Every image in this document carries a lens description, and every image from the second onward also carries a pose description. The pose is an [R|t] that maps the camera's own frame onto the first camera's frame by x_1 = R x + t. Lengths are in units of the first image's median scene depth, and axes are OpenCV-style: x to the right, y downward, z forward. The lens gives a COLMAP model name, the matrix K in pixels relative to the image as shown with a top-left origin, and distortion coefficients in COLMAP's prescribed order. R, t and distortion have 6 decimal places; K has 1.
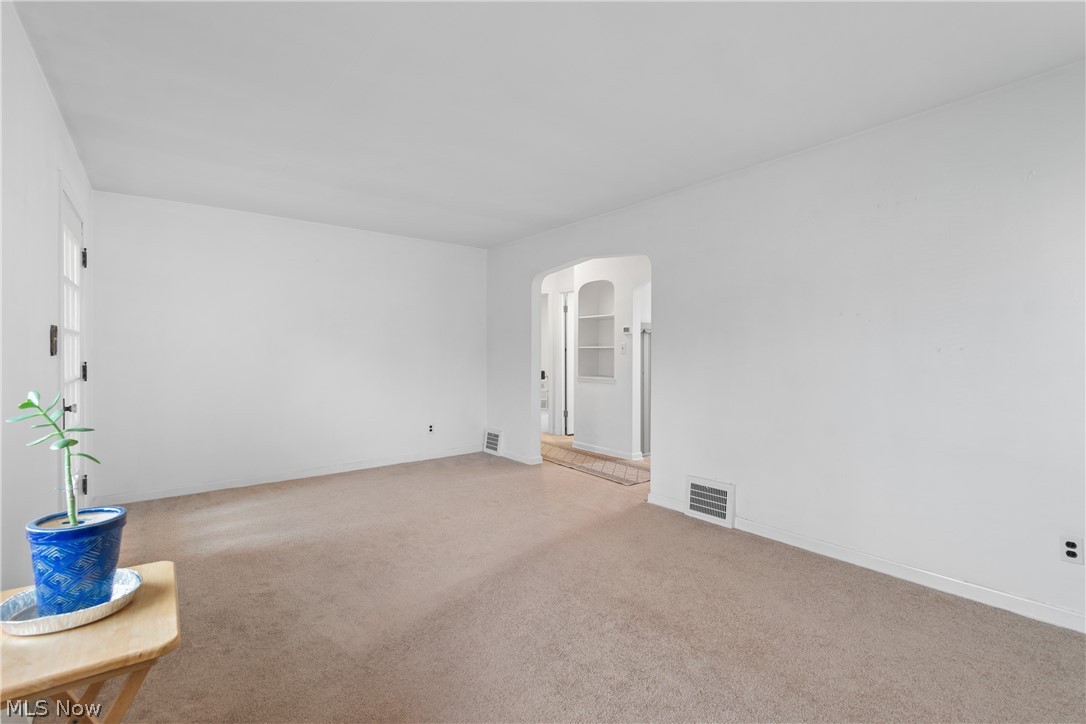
lens RADIAL K [[483.5, 0, 552.1], [0, 483.5, 352.3], [0, 0, 1]] dist [0.004174, -0.002313]
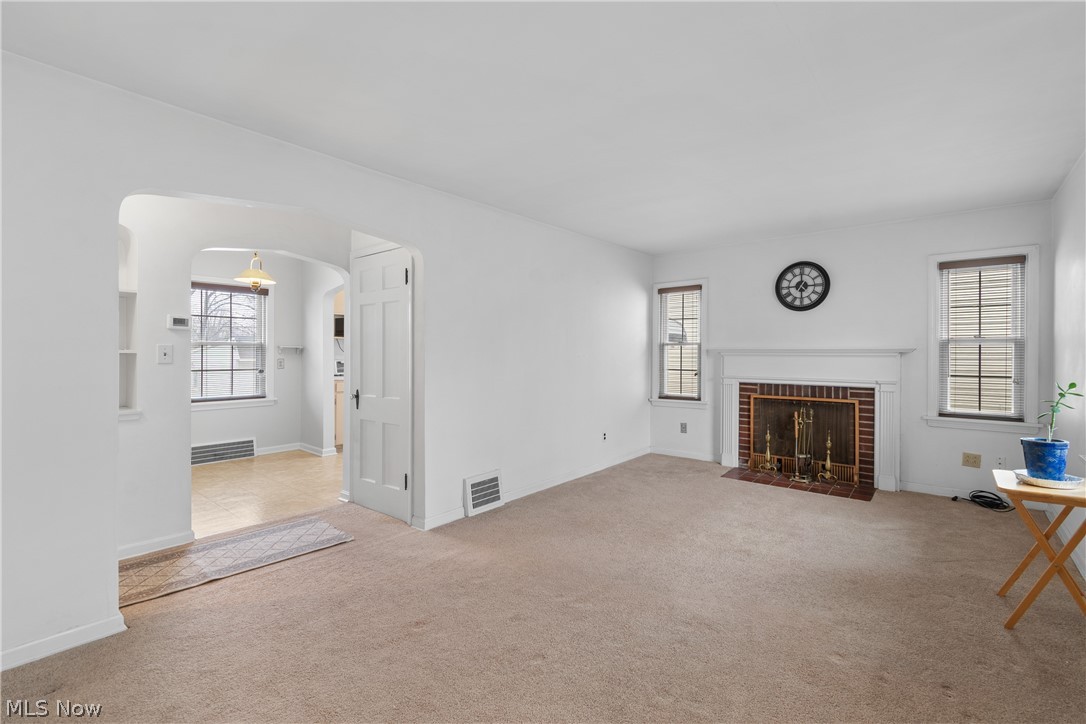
lens RADIAL K [[483.5, 0, 551.3], [0, 483.5, 353.4], [0, 0, 1]] dist [0.004174, -0.002313]
pose [[-0.197309, -0.001264, 0.980341, -0.782556], [-0.000188, 0.999999, 0.001251, -0.013568], [-0.980341, 0.000062, -0.197309, 1.054940]]
